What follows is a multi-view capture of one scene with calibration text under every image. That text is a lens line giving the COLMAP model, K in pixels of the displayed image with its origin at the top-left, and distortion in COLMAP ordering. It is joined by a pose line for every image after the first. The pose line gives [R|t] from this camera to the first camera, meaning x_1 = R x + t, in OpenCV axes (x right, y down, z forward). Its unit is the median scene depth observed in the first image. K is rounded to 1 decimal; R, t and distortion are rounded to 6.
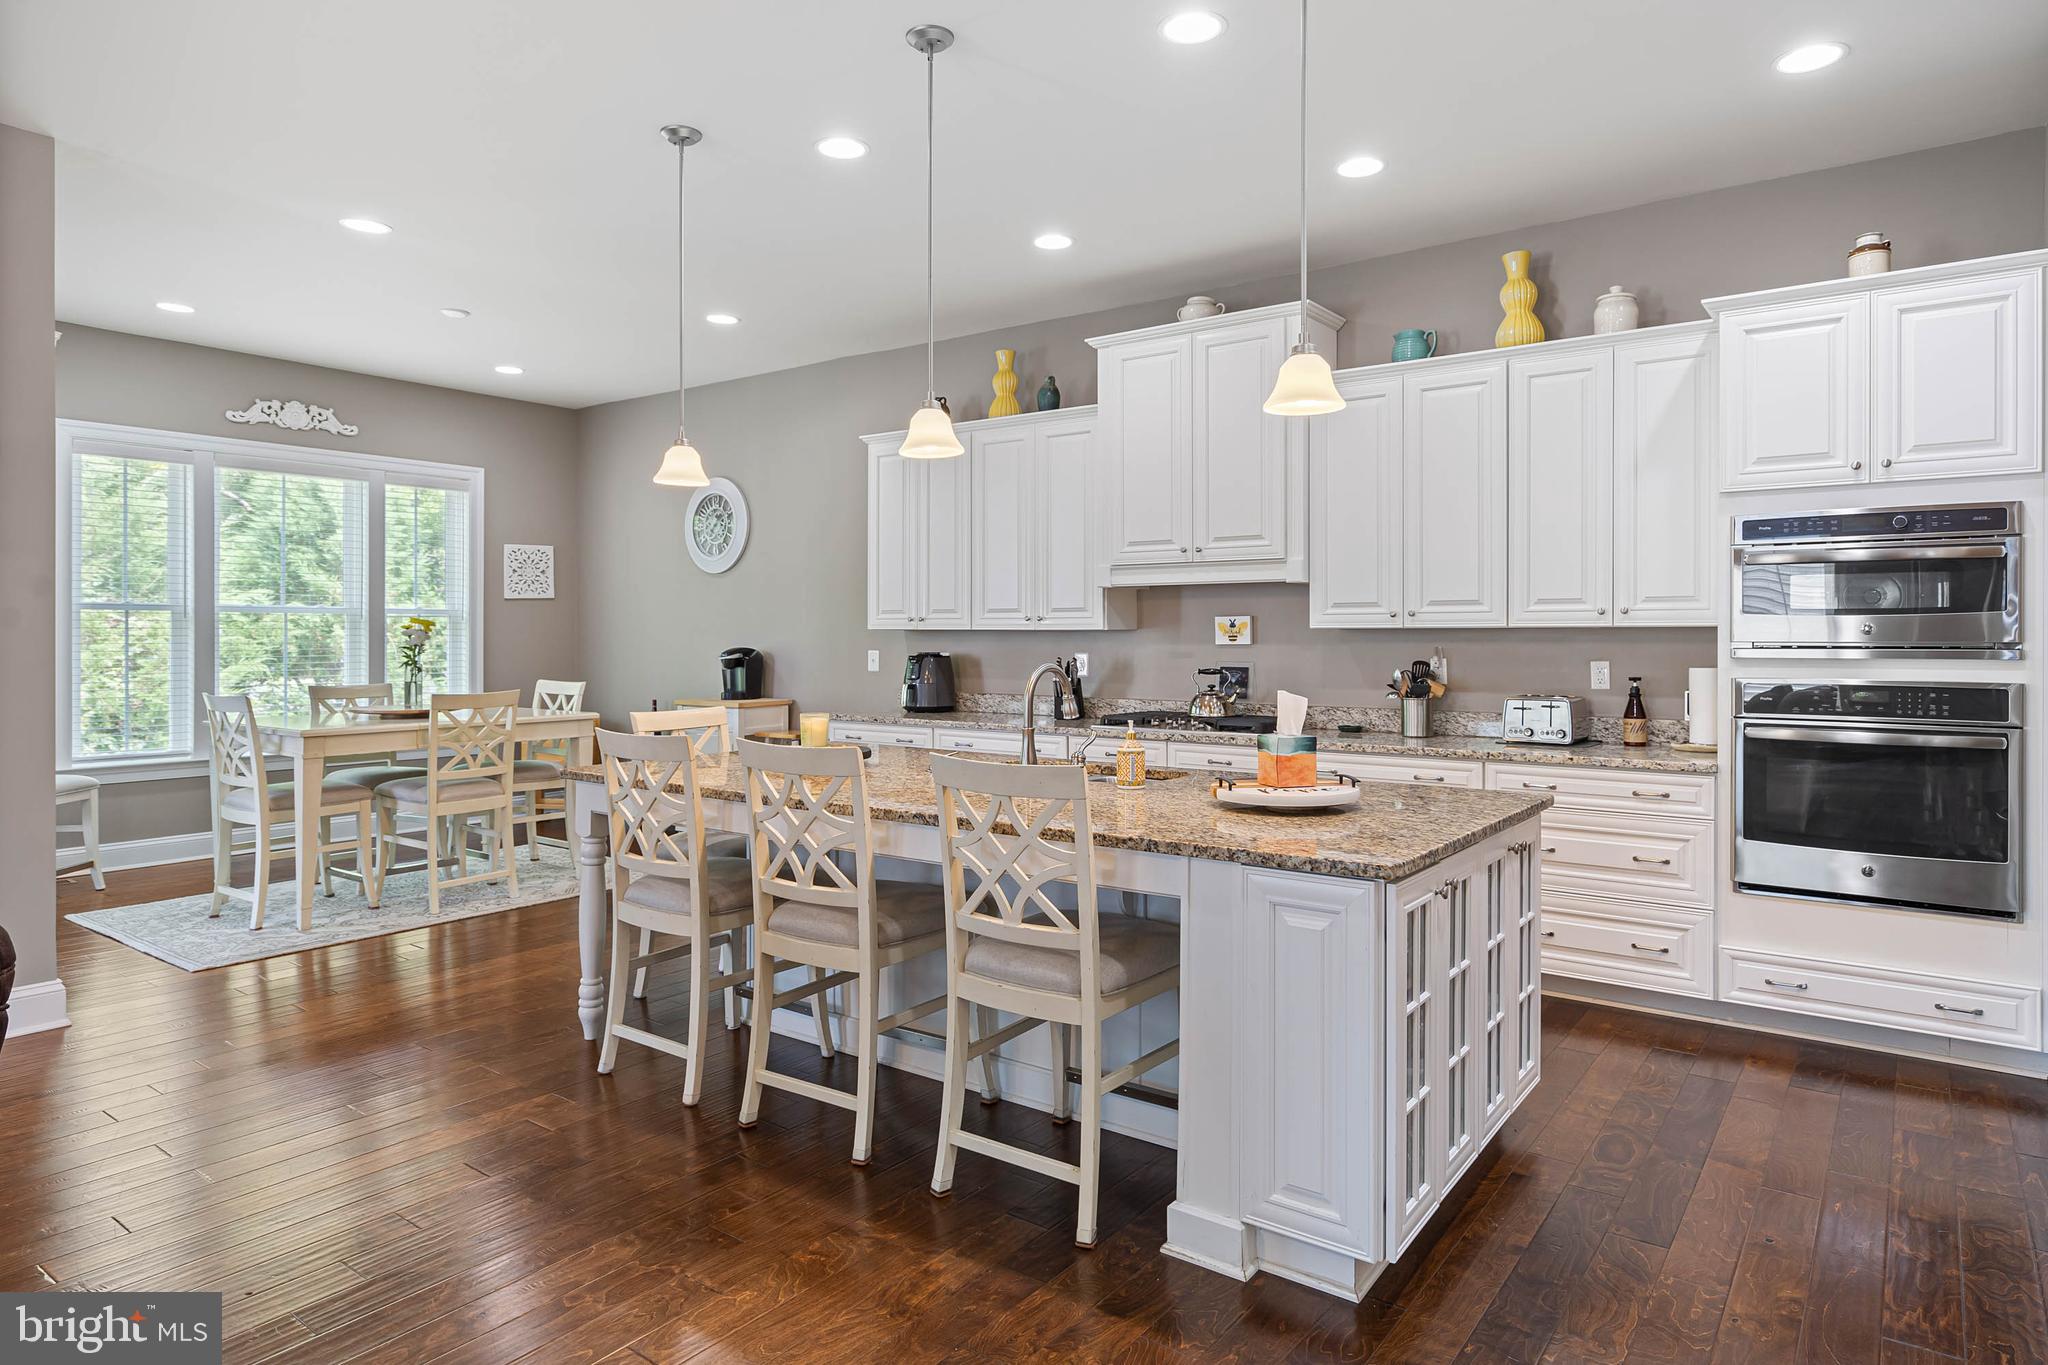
lens RADIAL K [[1199.2, 0, 1022.0], [0, 1199.2, 638.5], [0, 0, 1]] dist [0.002161, 0.000421]
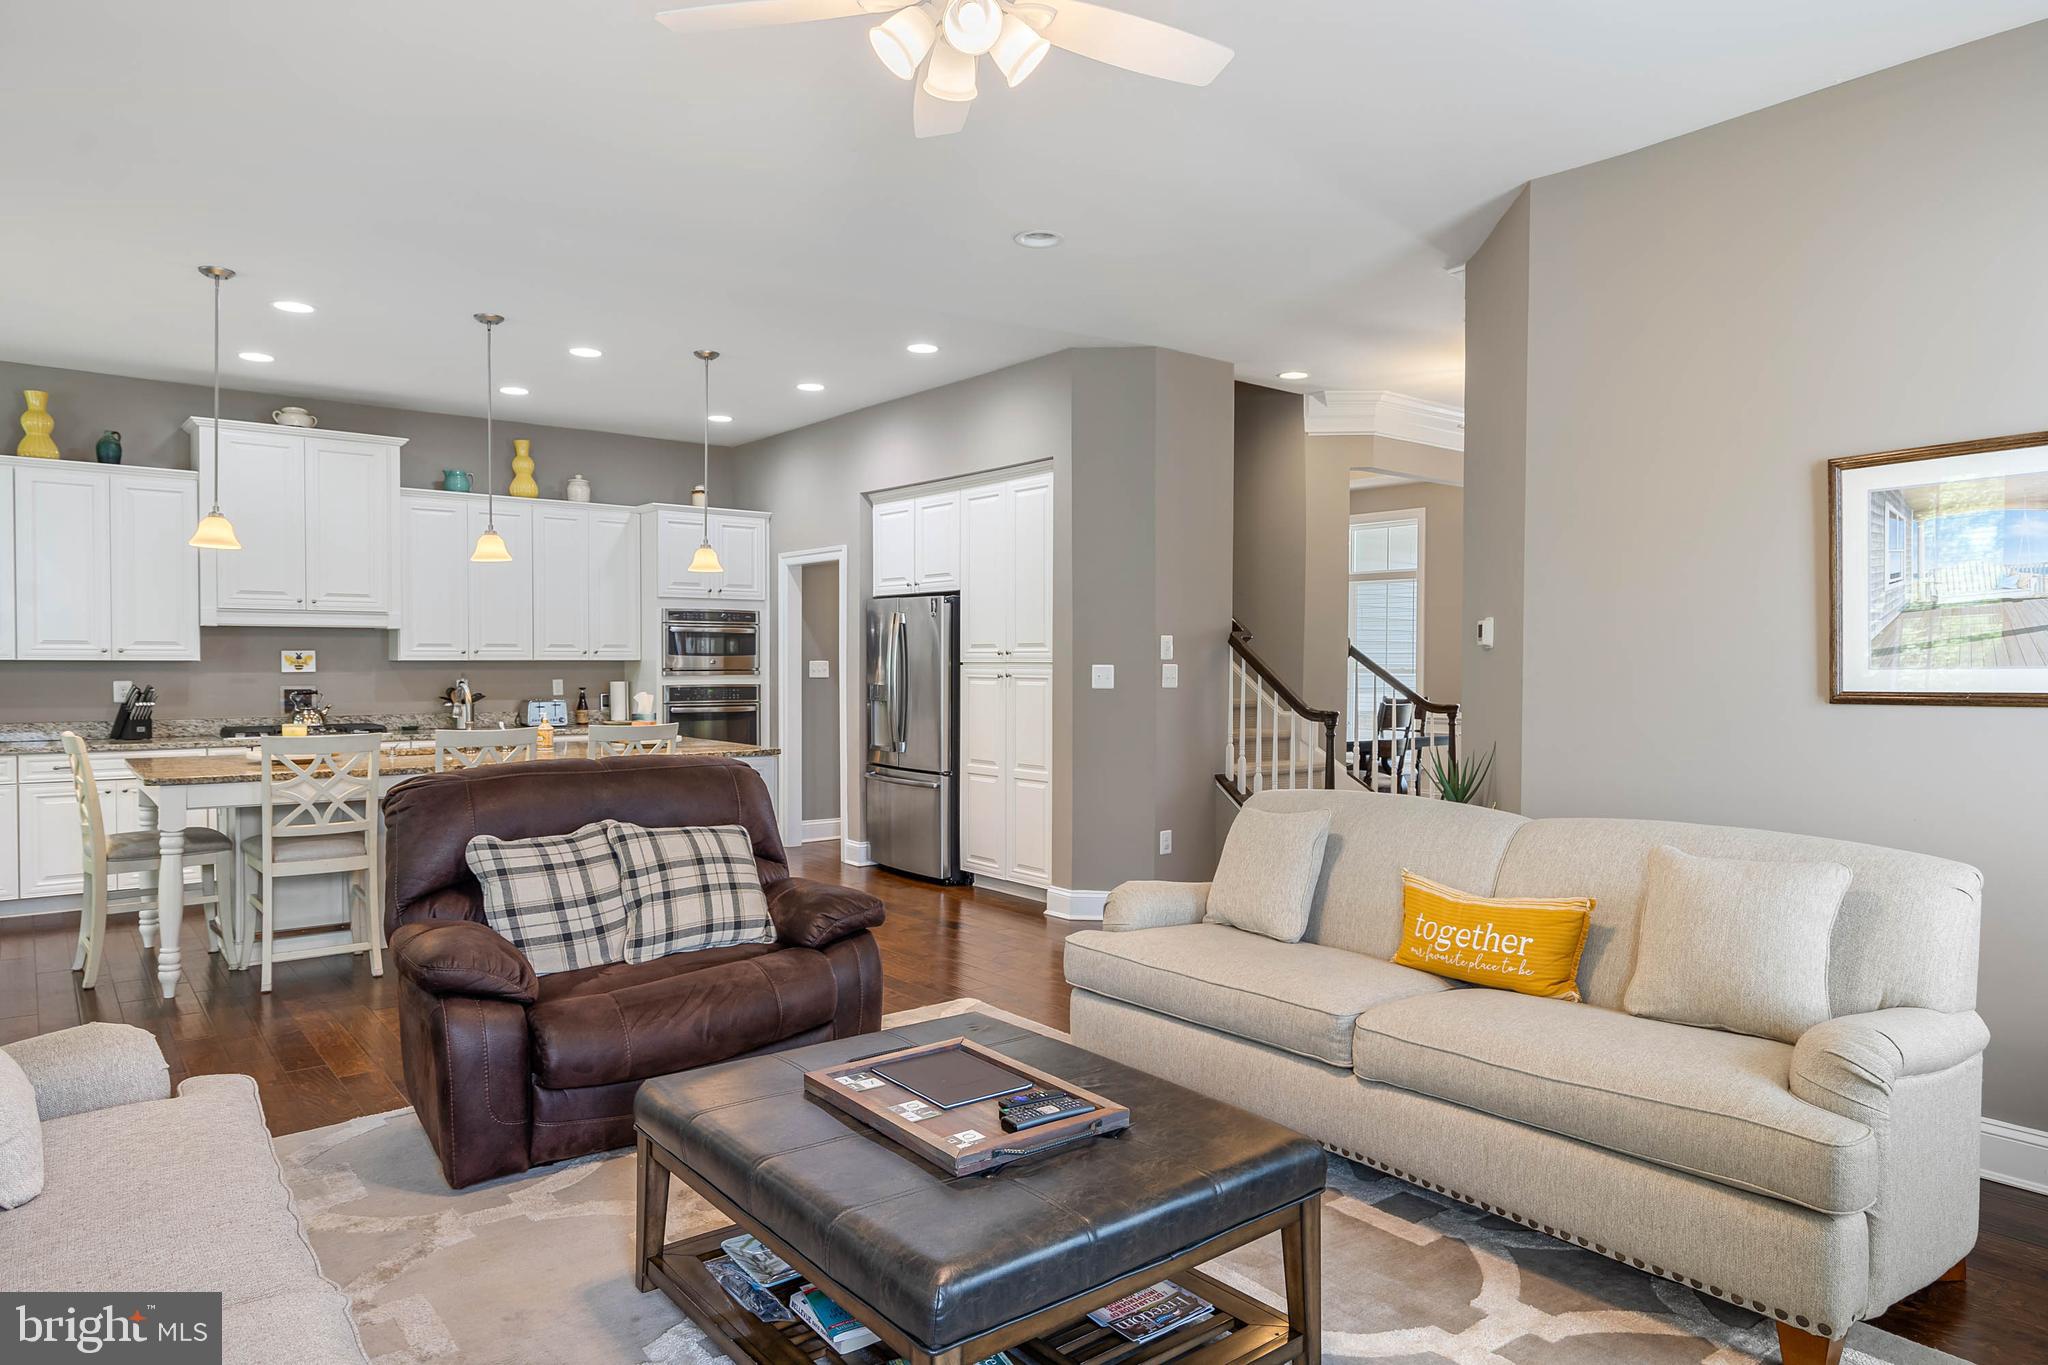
lens RADIAL K [[1243.1, 0, 1024.0], [0, 1243.1, 682.5], [0, 0, 1]] dist [0.000076, -0.000148]
pose [[0.246414, -0.015053, 0.969048, -0.945336], [0.000857, 0.999882, 0.015314, -0.003741], [-0.969164, -0.002943, 0.246398, -0.105269]]
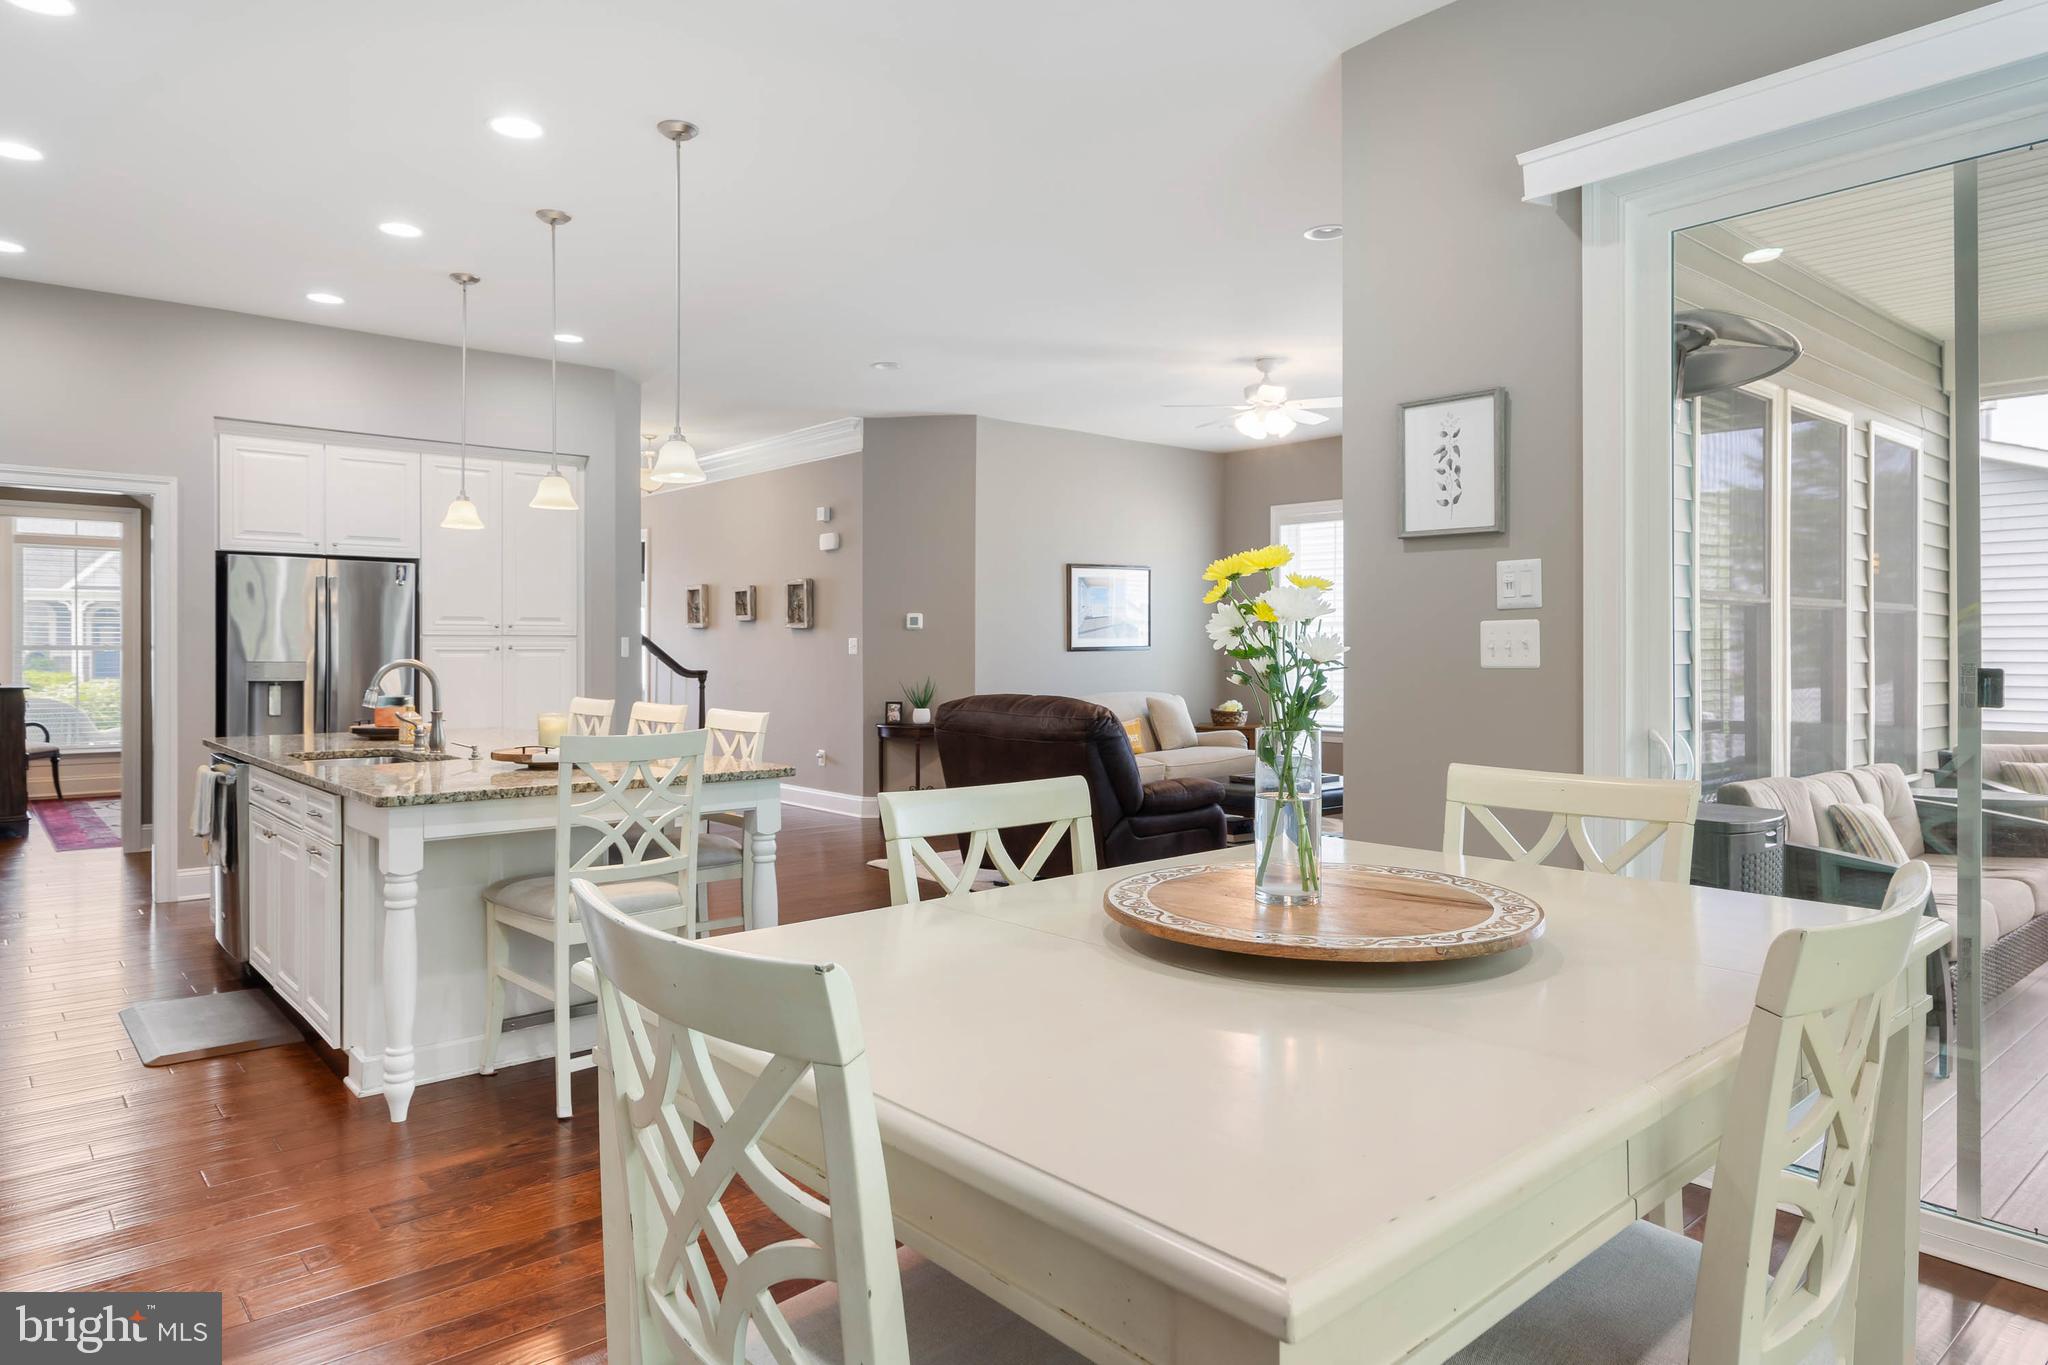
lens RADIAL K [[1244.5, 0, 1023.0], [0, 1244.5, 650.5], [0, 0, 1]] dist [-0.000619, 0.000276]
pose [[-0.977070, 0.000324, 0.212917, -0.546563], [0.001739, 0.999978, 0.006460, 0.003944], [-0.212910, 0.006682, -0.977049, 1.353806]]
